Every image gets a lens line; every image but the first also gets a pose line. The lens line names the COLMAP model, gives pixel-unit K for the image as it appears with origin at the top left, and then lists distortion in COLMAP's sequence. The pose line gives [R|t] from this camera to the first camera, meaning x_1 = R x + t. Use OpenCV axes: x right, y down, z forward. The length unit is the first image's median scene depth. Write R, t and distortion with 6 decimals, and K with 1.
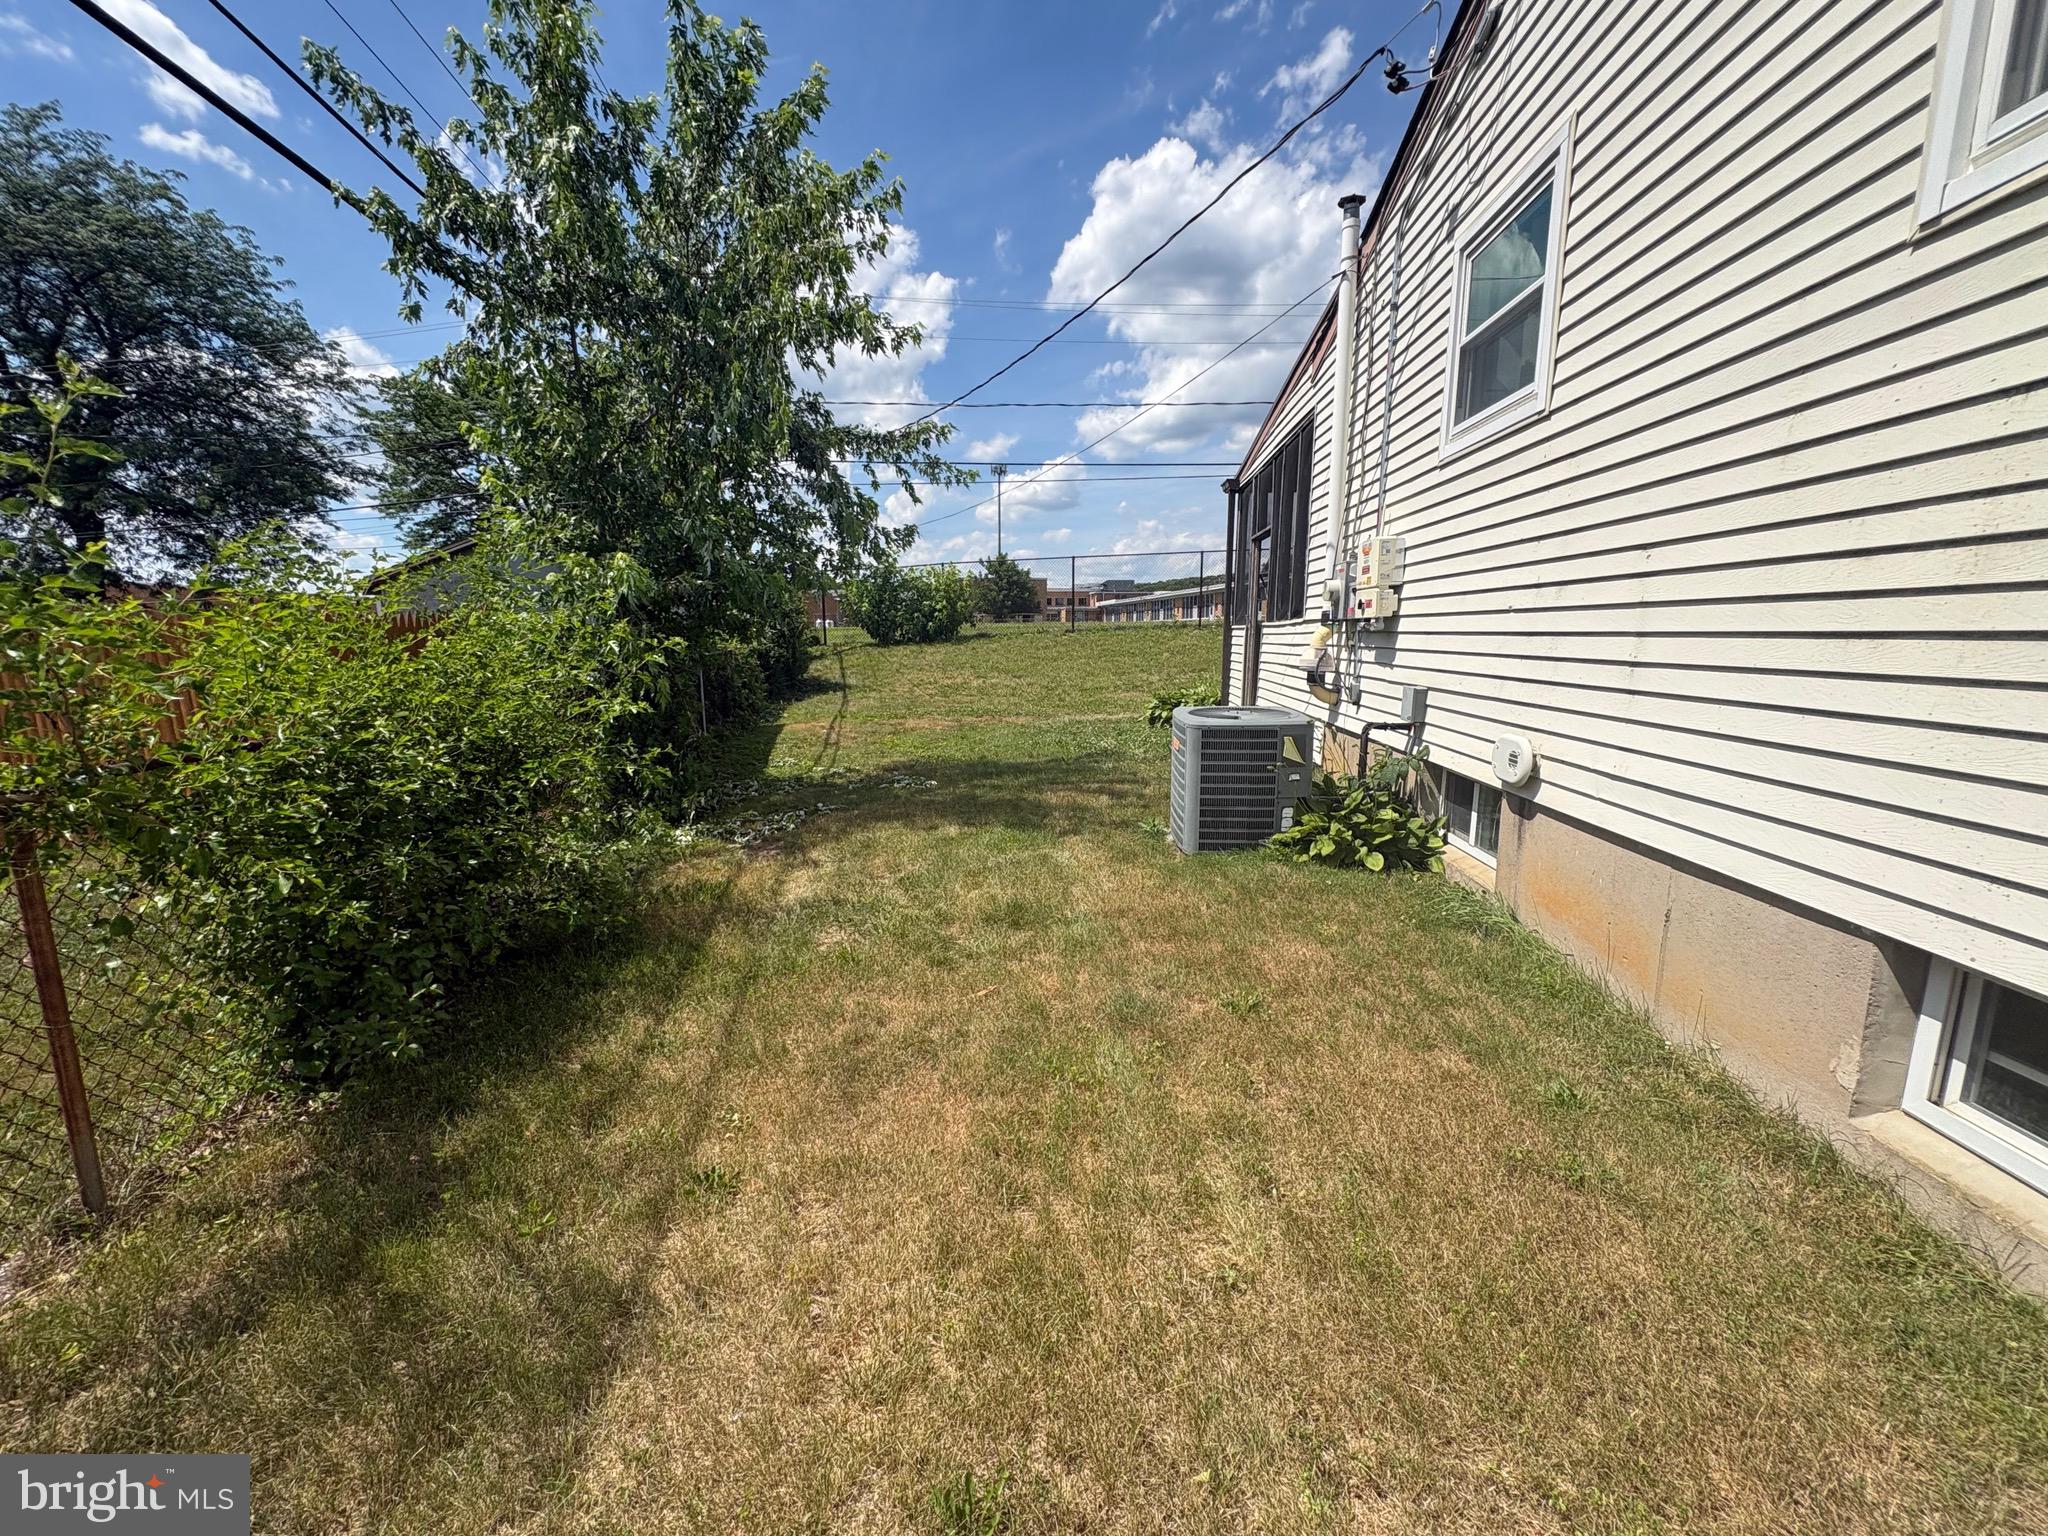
lens RADIAL K [[812.1, 0, 1019.7], [0, 812.1, 764.6], [0, 0, 1]] dist [0.004752, -0.001113]
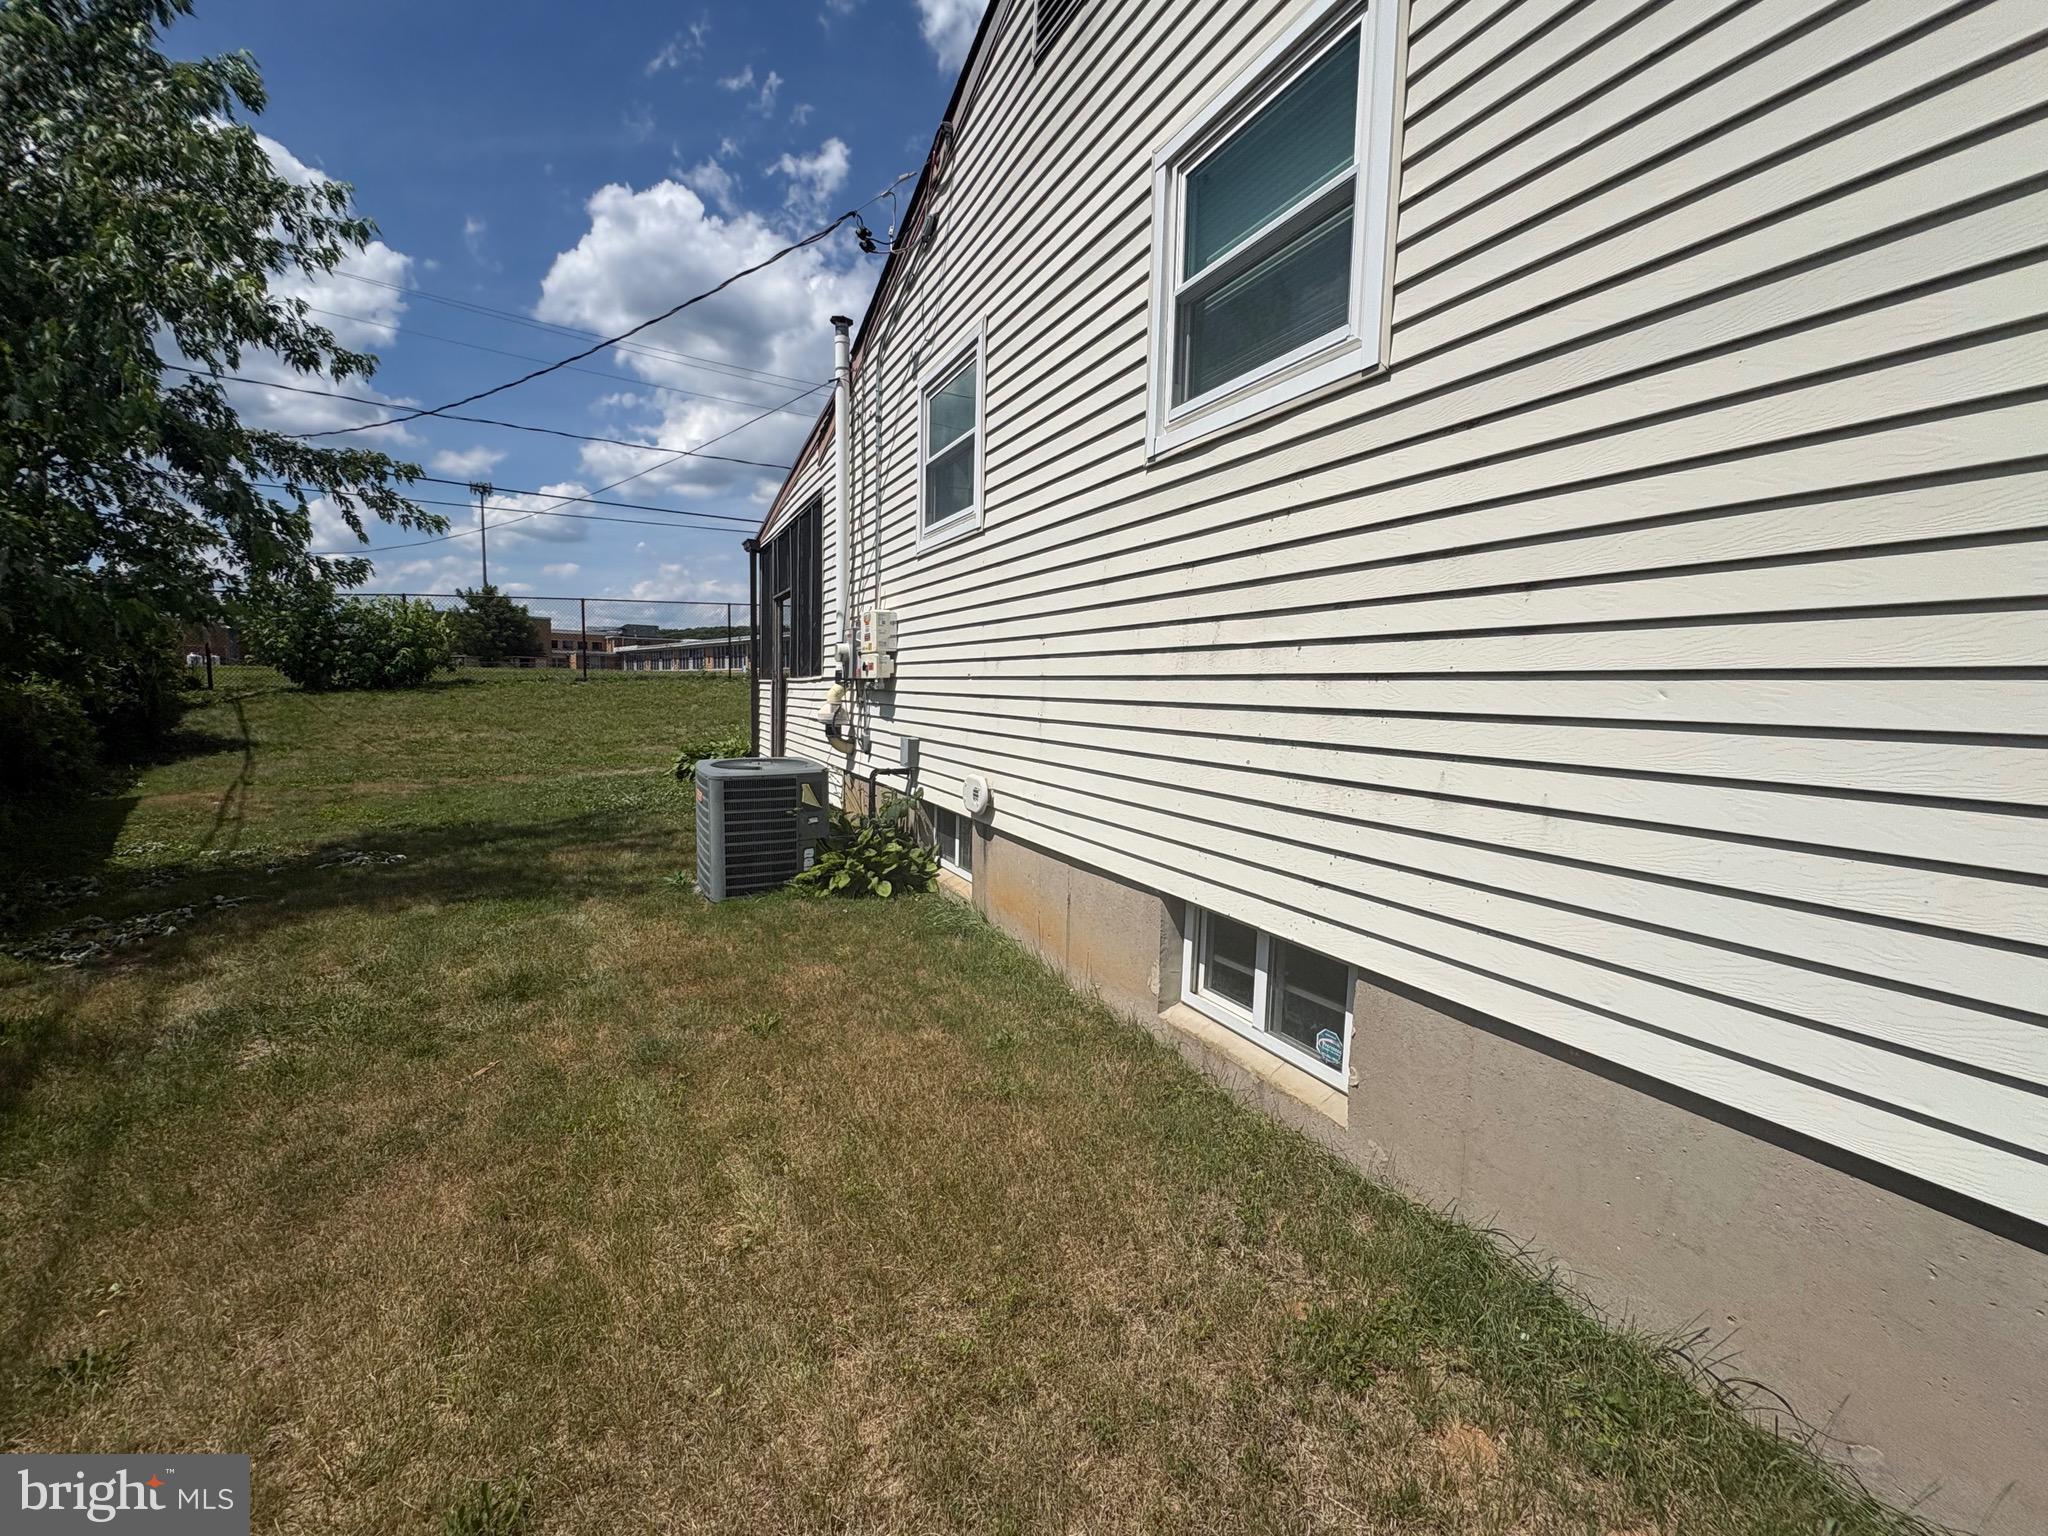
lens RADIAL K [[812.1, 0, 1023.7], [0, 812.1, 766.1], [0, 0, 1]] dist [0.004752, -0.001113]
pose [[0.849191, -0.030090, 0.527228, 0.000546], [0.061772, 0.997182, -0.042582, 0.007039], [-0.524460, 0.068728, 0.848656, -0.100344]]
